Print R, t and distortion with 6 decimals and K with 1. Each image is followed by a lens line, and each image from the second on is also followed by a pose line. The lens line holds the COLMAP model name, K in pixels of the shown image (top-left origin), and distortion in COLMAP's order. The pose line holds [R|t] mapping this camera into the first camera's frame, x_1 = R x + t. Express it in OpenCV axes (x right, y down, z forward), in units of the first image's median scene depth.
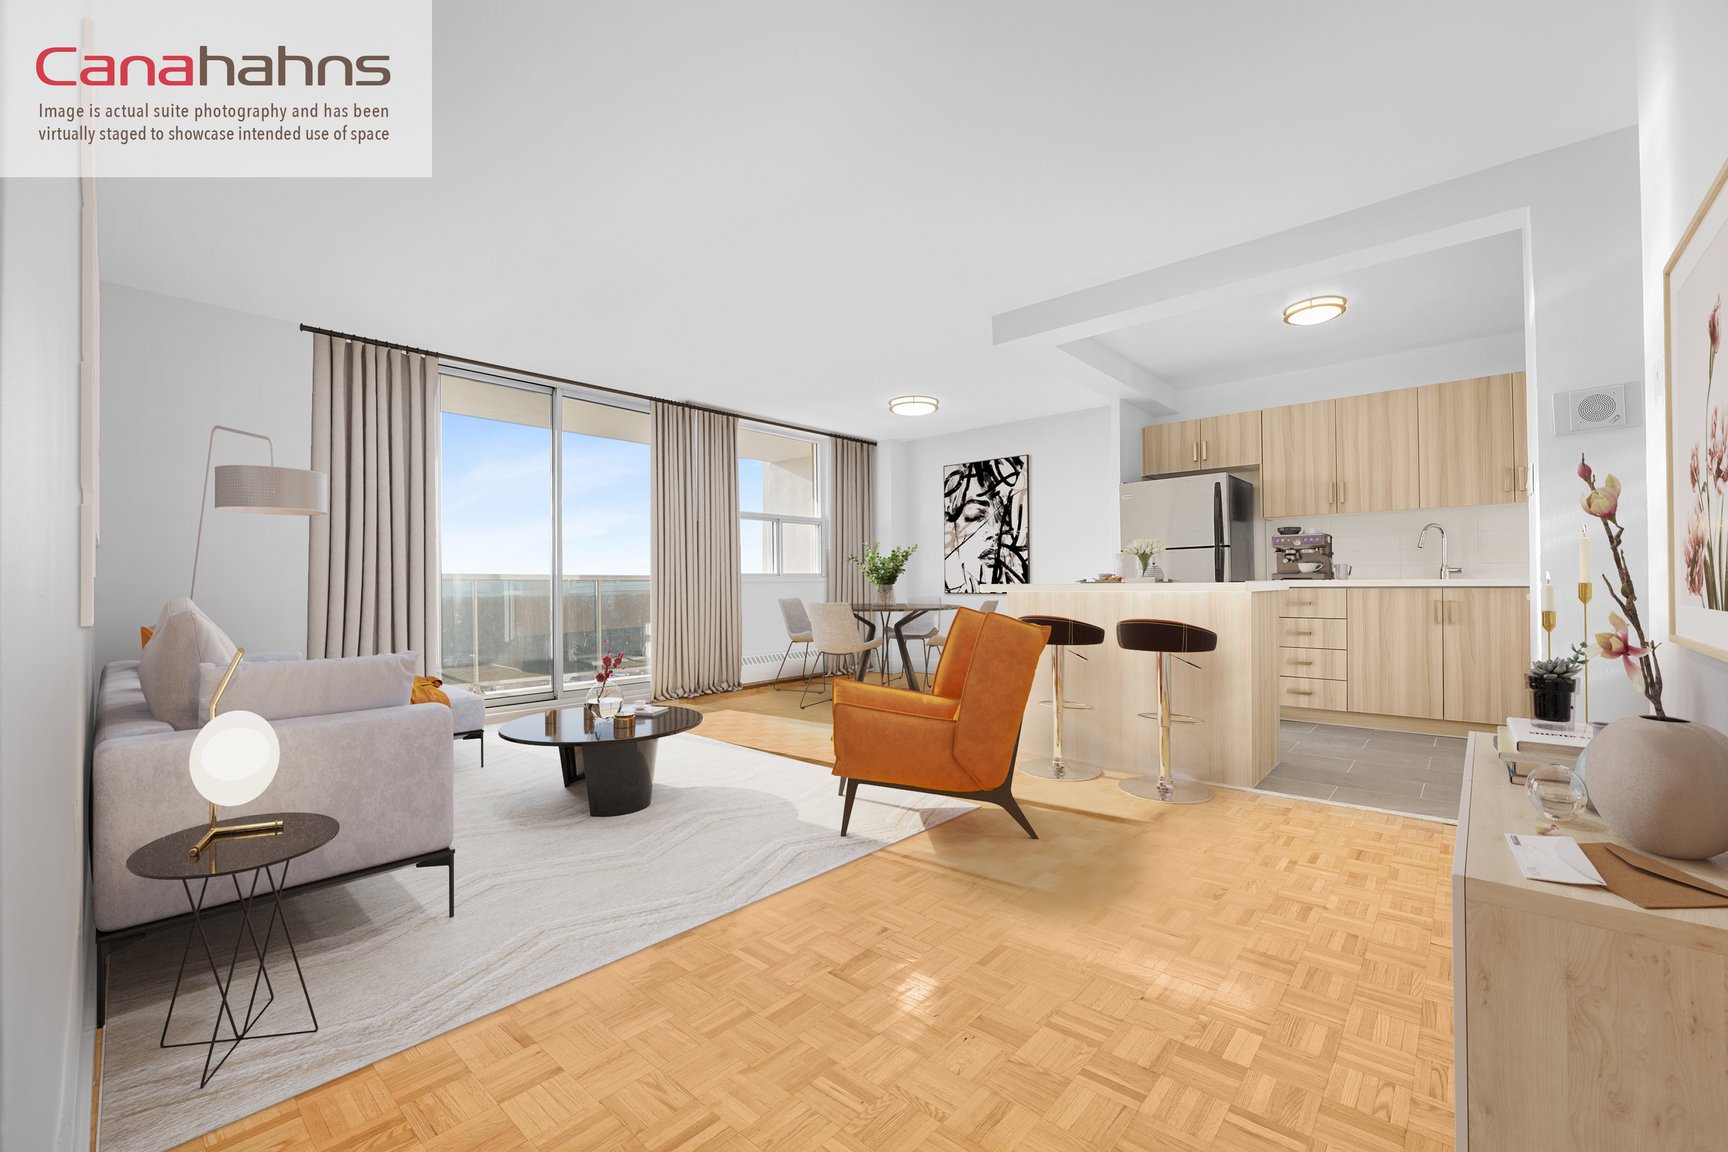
lens RADIAL K [[695.3, 0, 871.2], [0, 695.3, 574.8], [0, 0, 1]] dist [-0.023304, 0.000075]
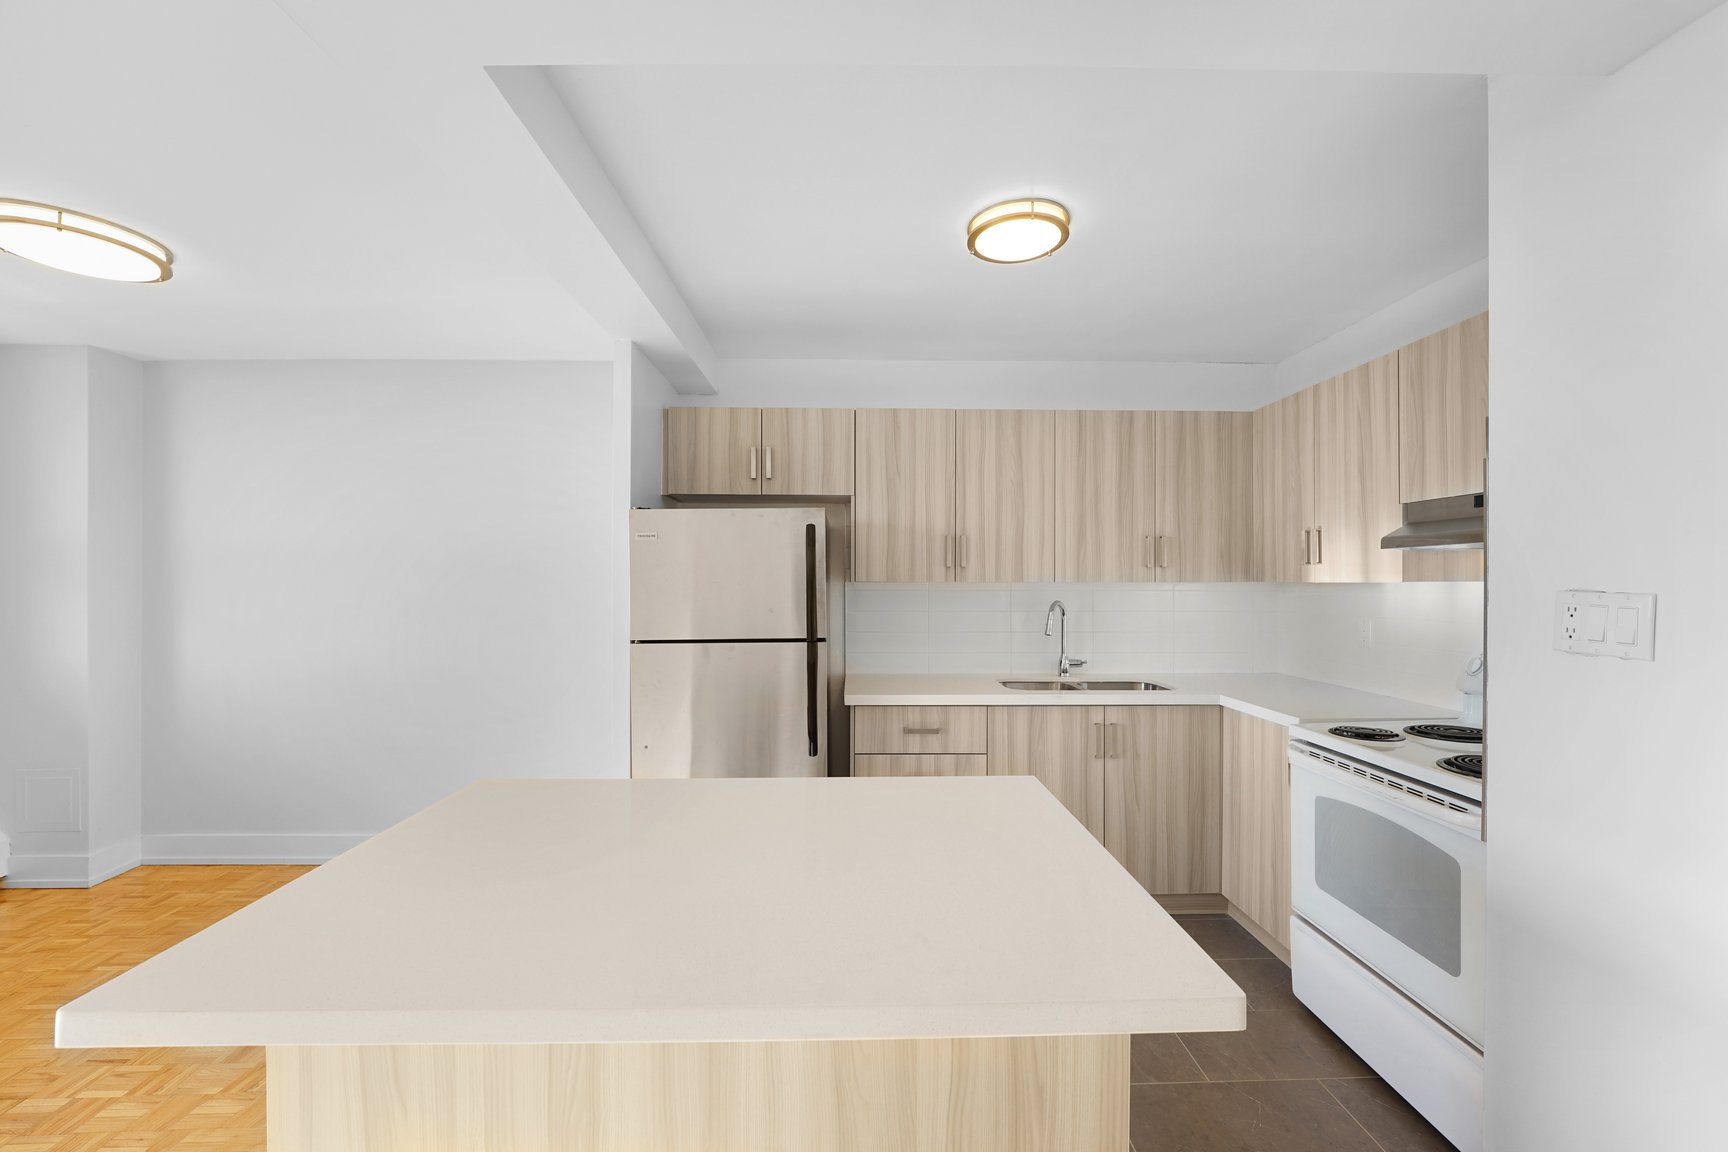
lens RADIAL K [[714.4, 0, 864.0], [0, 714.4, 584.3], [0, 0, 1]] dist [-0.000650, 0.000090]
pose [[0.737550, 0.007127, 0.675255, 0.110798], [-0.014306, 0.999885, 0.005072, -0.068044], [-0.675141, -0.013401, 0.737567, 0.417060]]
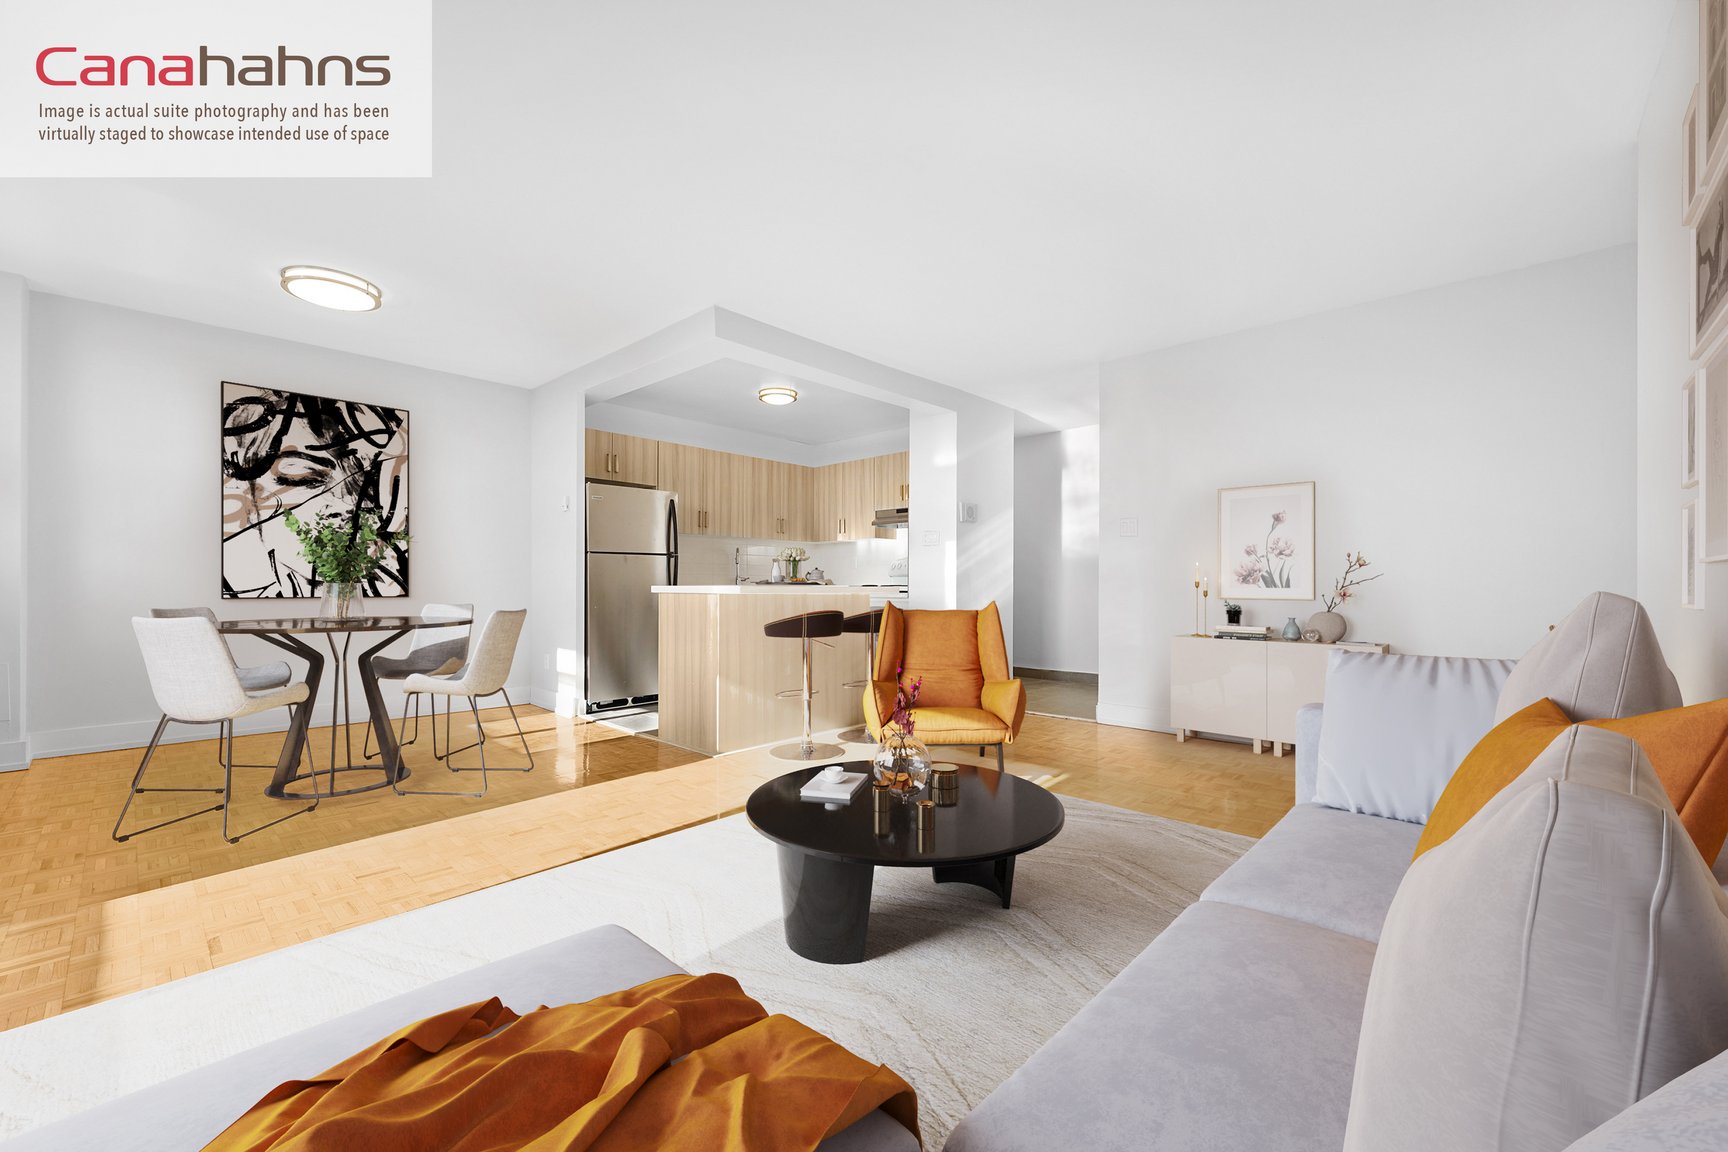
lens RADIAL K [[695.3, 0, 871.2], [0, 695.3, 574.8], [0, 0, 1]] dist [-0.023304, 0.000075]
pose [[0.026647, 0.021109, 0.999422, -0.498212], [-0.019345, 0.999601, -0.020597, 0.008419], [-0.999458, -0.018785, 0.027045, 0.482089]]
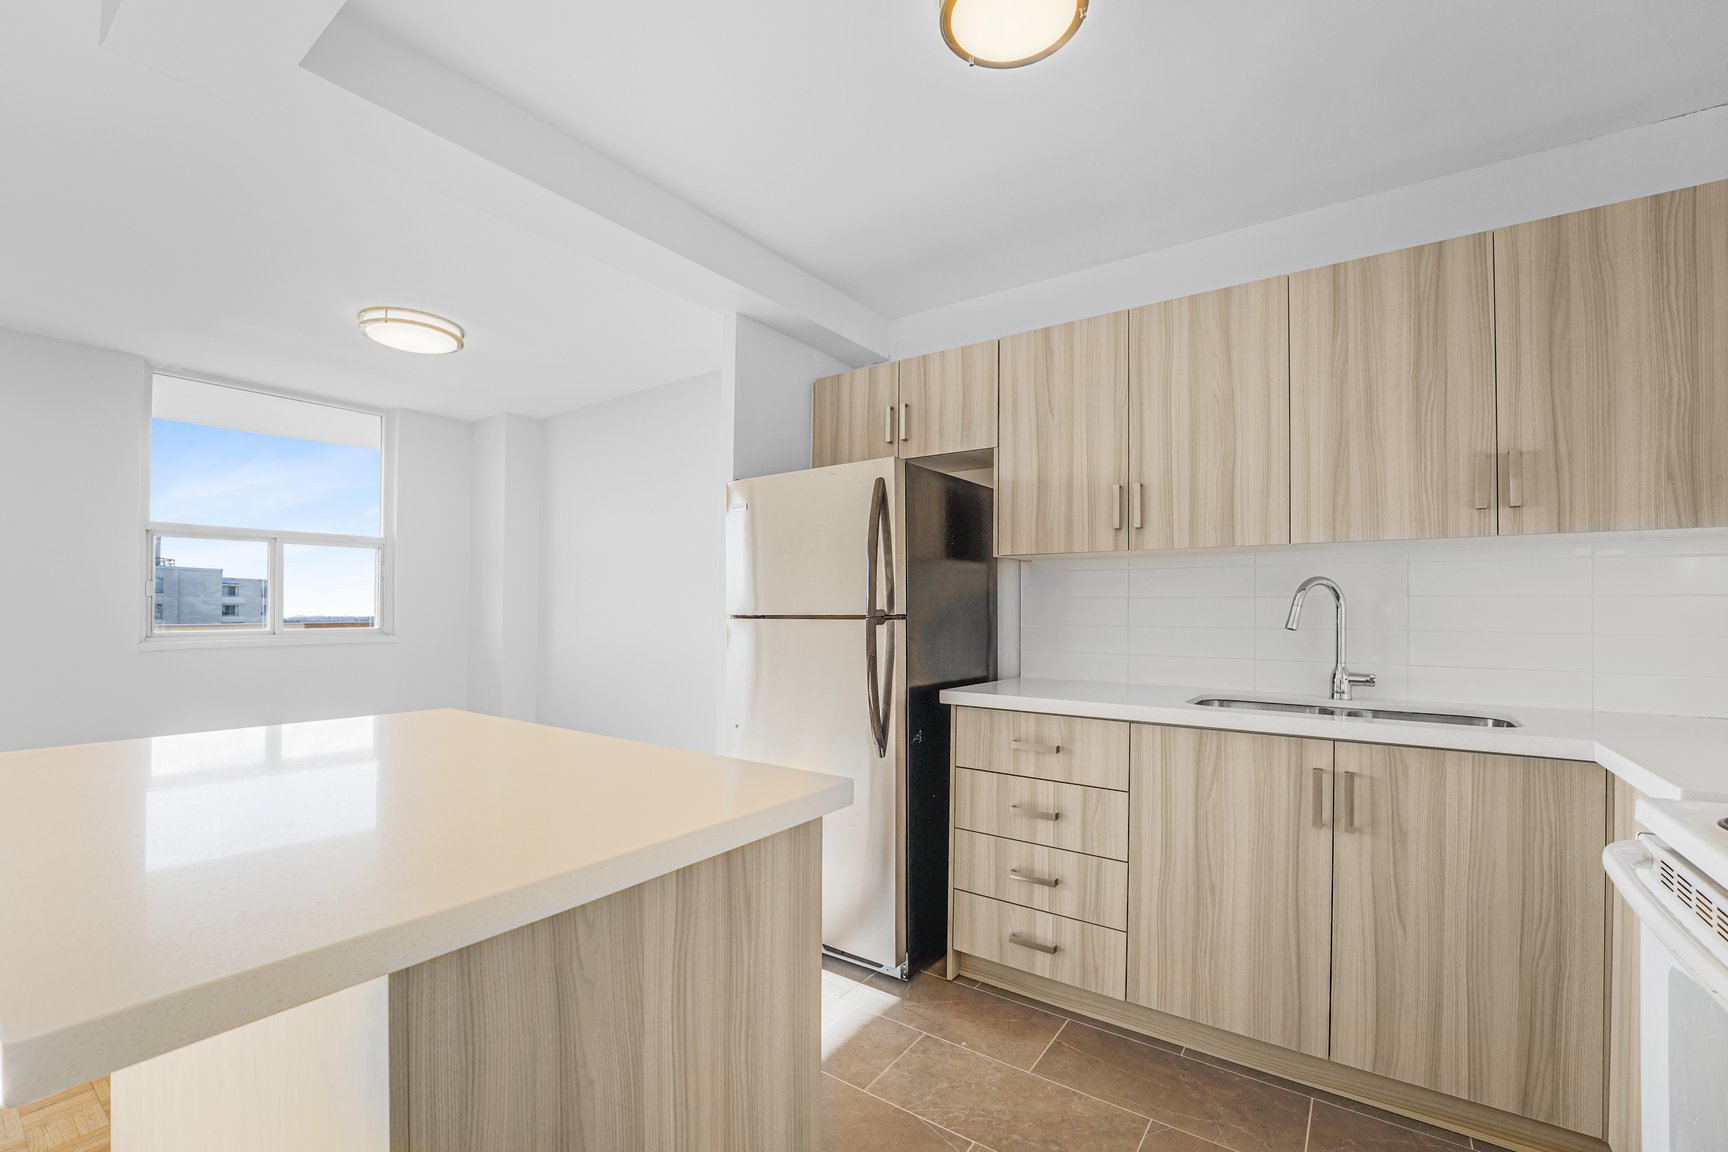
lens RADIAL K [[720.7, 0, 861.0], [0, 720.7, 600.8], [0, 0, 1]] dist [-0.016128, 0.000176]
pose [[0.993798, 0.009080, 0.110826, 0.332913], [-0.009806, 0.999934, 0.006012, -0.042182], [-0.110764, -0.007061, 0.993822, 0.399275]]
